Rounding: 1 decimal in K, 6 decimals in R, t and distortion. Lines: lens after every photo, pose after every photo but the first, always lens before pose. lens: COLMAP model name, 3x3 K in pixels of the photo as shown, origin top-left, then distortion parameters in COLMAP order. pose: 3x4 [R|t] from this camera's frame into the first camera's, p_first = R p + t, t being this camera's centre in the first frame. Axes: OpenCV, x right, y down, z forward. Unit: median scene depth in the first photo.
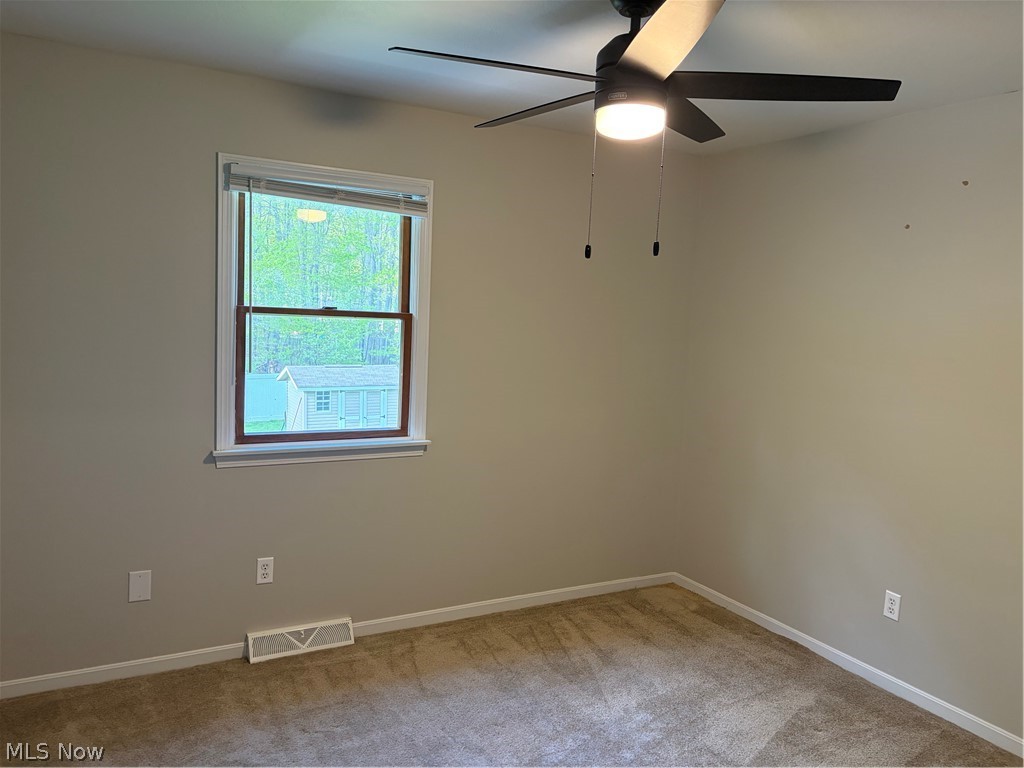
lens RADIAL K [[767.5, 0, 513.3], [0, 767.5, 382.0], [0, 0, 1]] dist [0.043268, -0.042122]
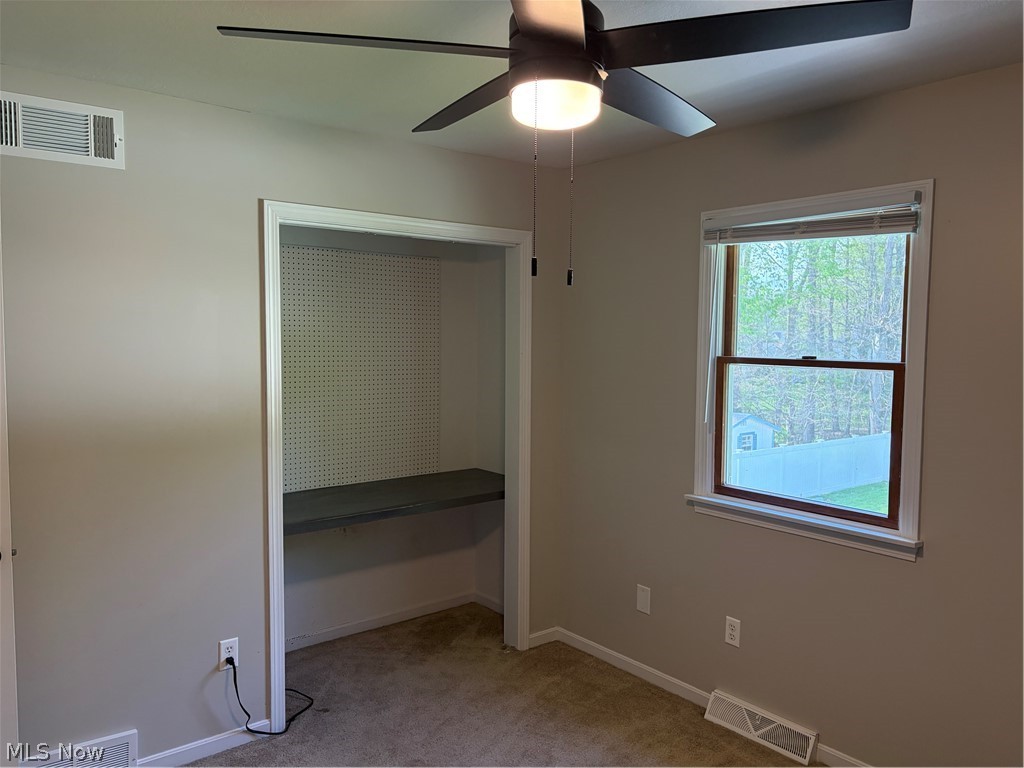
lens RADIAL K [[767.5, 0, 511.1], [0, 767.5, 381.0], [0, 0, 1]] dist [0.043268, -0.042122]
pose [[0.193369, 0.018295, -0.980955, 0.558817], [-0.099538, 0.995033, -0.001064, -0.036518], [0.976064, 0.097848, 0.194230, 0.515777]]
